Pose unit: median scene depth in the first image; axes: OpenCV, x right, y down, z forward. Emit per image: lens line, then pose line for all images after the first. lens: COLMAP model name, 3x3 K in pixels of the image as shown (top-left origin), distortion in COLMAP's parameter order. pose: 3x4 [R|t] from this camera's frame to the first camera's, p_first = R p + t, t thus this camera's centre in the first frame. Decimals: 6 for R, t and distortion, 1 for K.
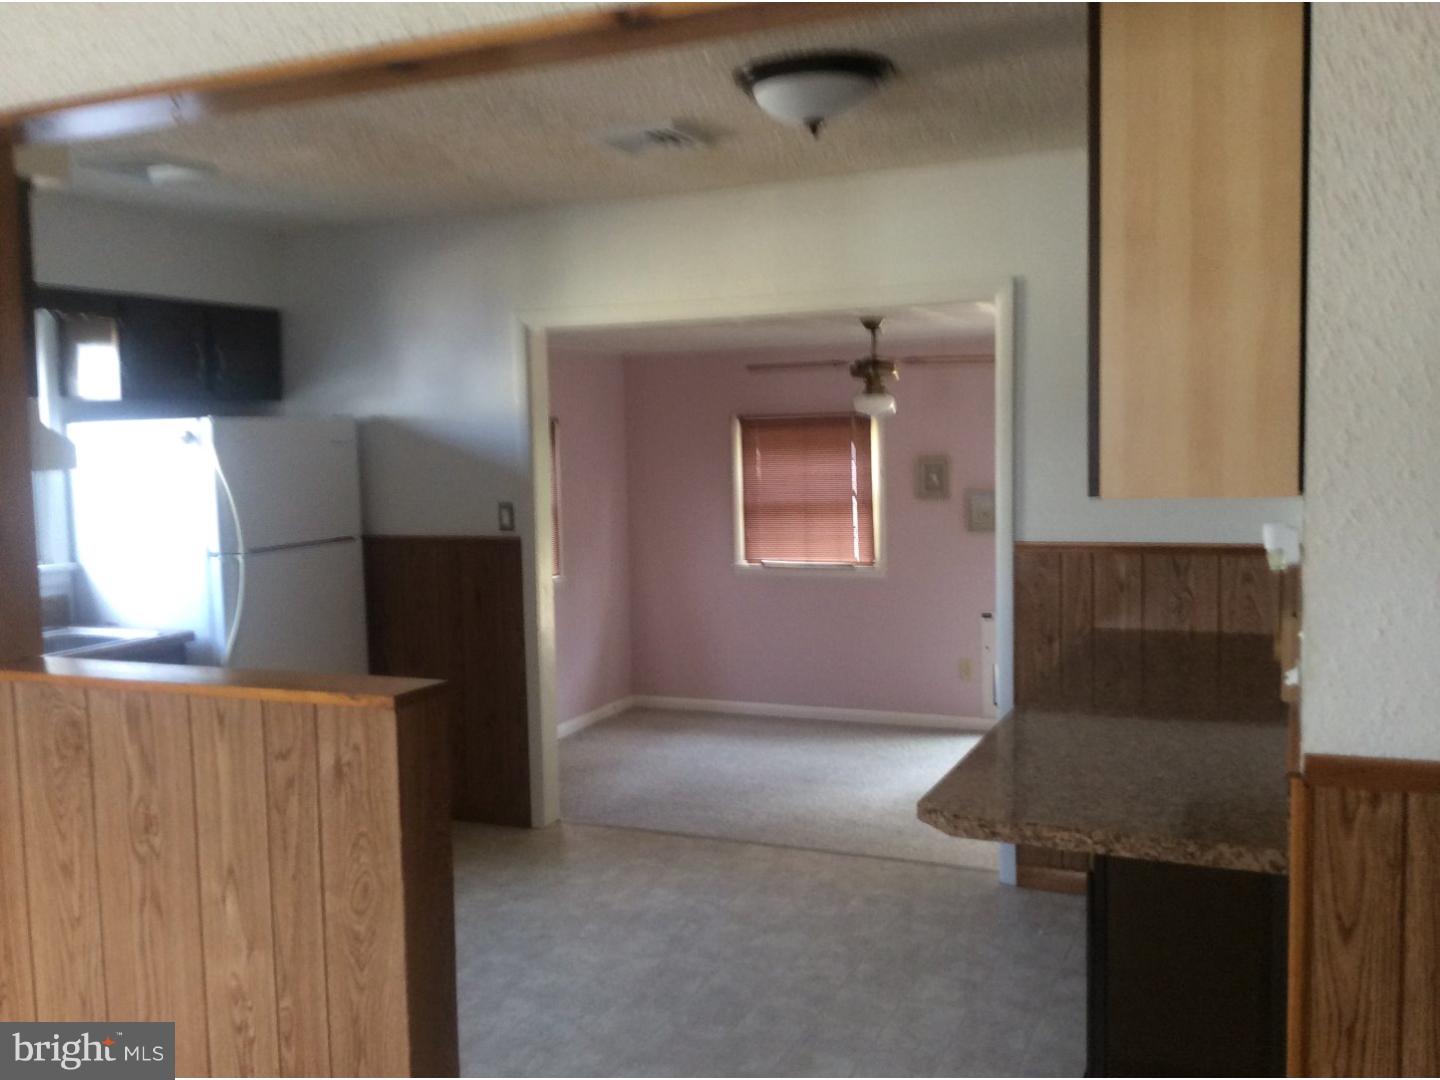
lens RADIAL K [[1382.8, 0, 720.0], [0, 1382.8, 540.0], [0, 0, 1]] dist [0.157803, -0.203977]
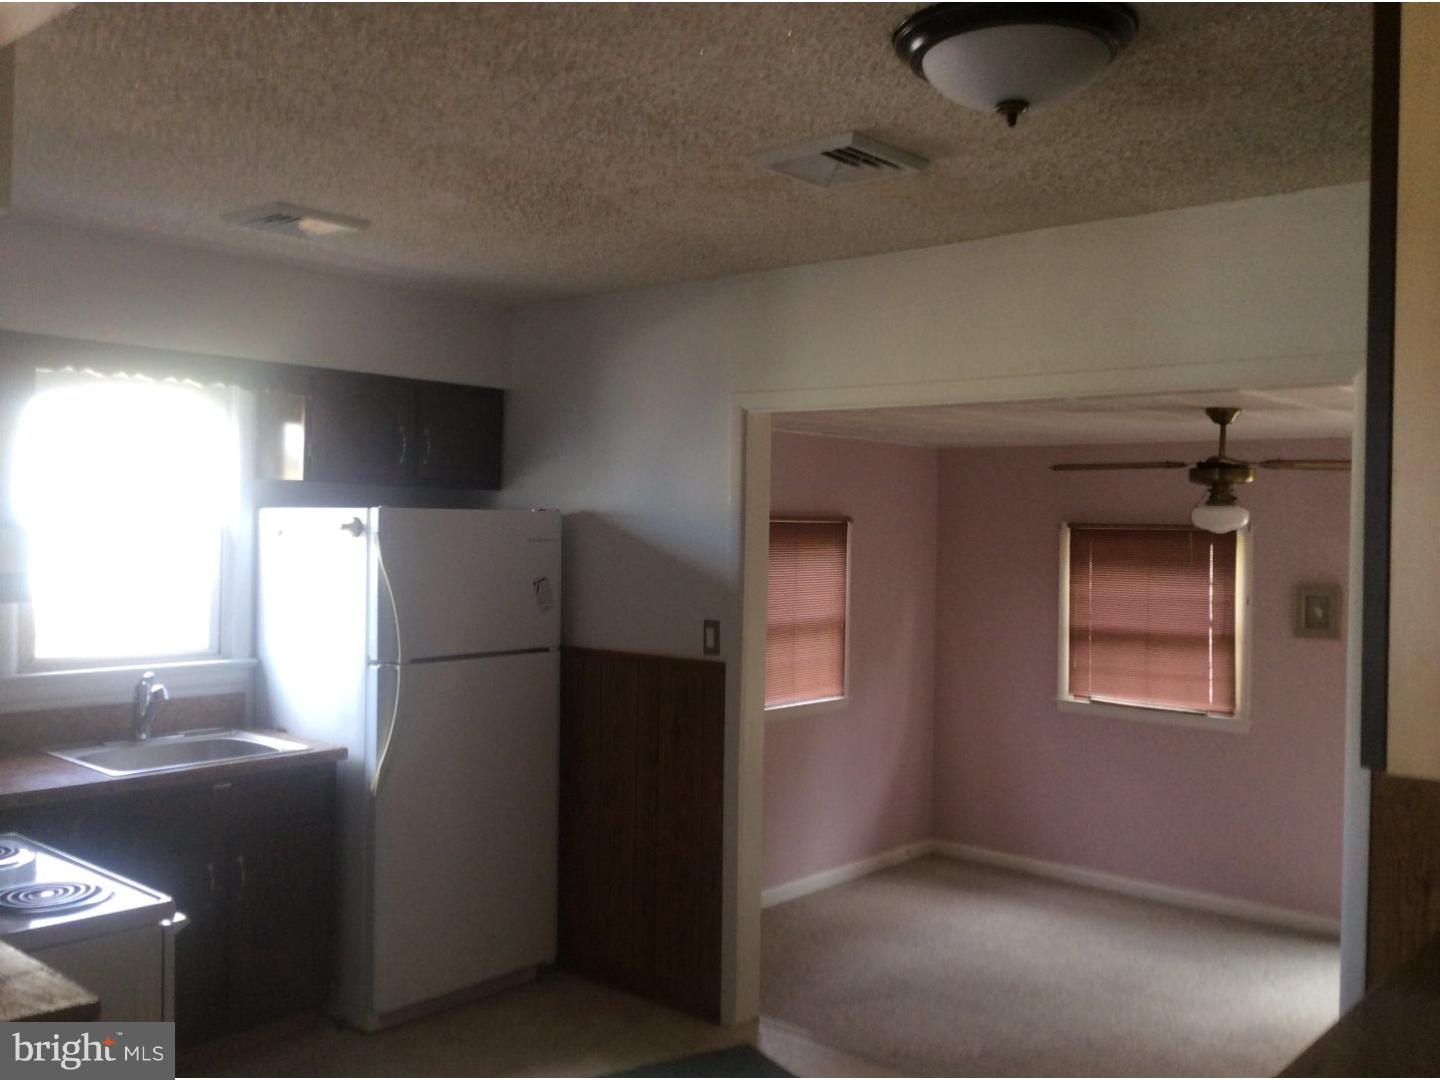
lens RADIAL K [[1345.7, 0, 720.0], [0, 1345.7, 540.0], [0, 0, 1]] dist [0.147589, -0.289994]
pose [[0.953302, 0.047908, -0.298196, 0.083150], [-0.066559, 0.996390, -0.052701, -0.030422], [0.294594, 0.070088, 0.953049, 0.216864]]
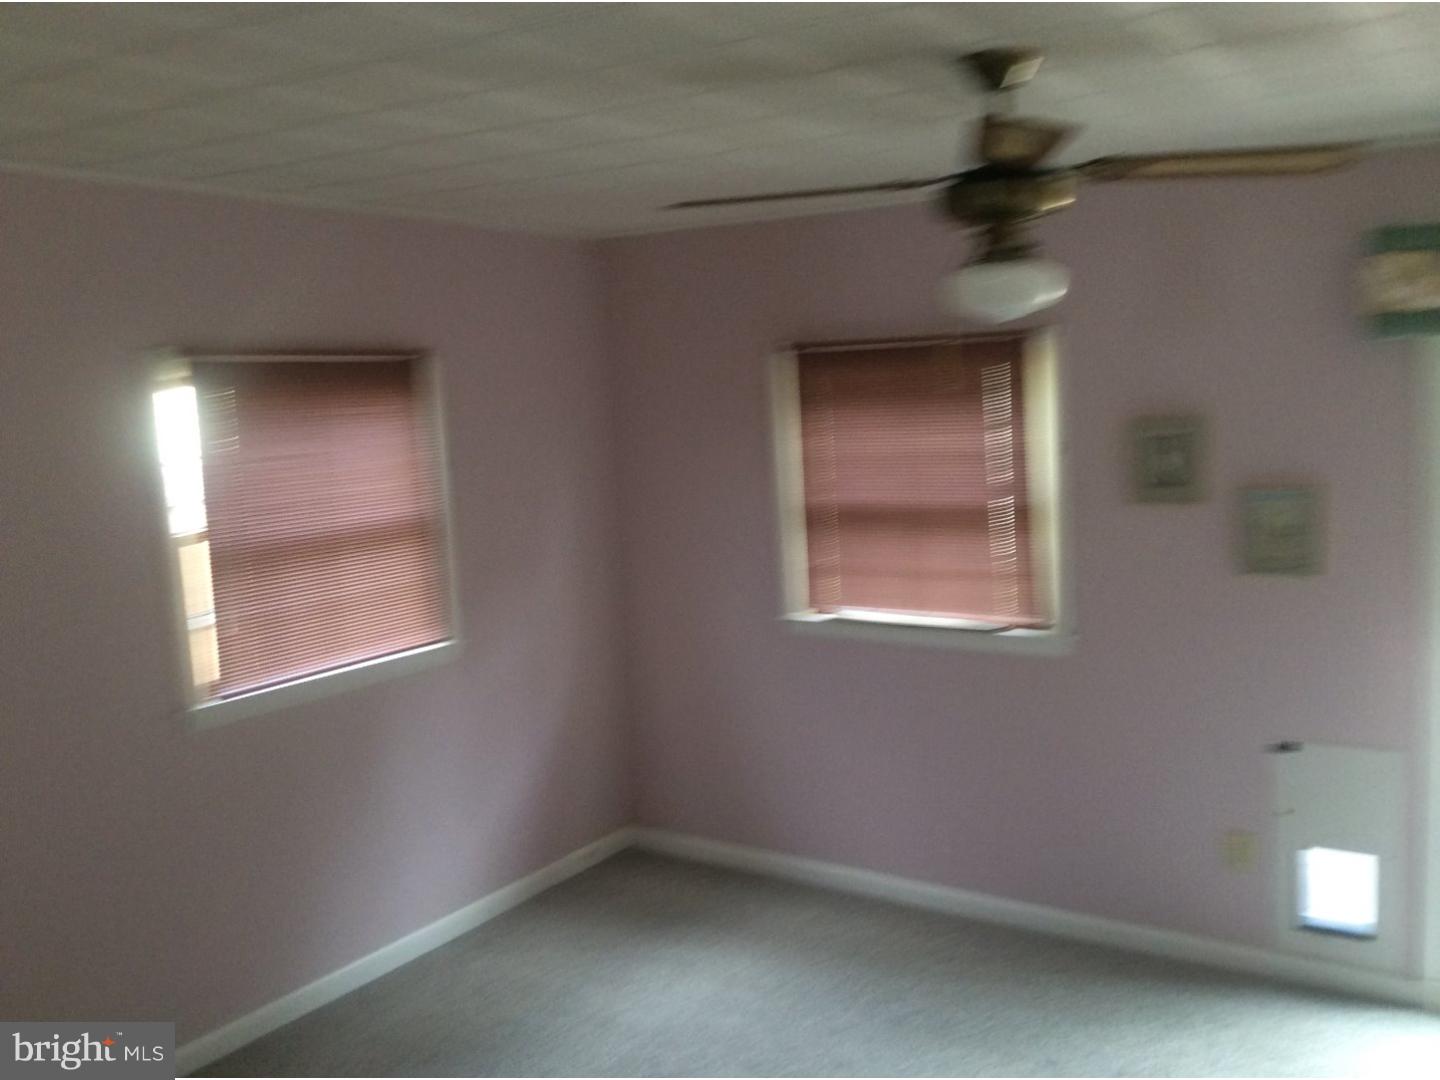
lens RADIAL K [[1325.5, 0, 724.5], [0, 1325.5, 558.5], [0, 0, 1]] dist [0.150623, -0.002021]
pose [[0.983220, 0.011597, -0.182055, 0.118982], [-0.003030, 0.998878, 0.047267, -0.044201], [0.182399, -0.045922, 0.982152, 0.694446]]
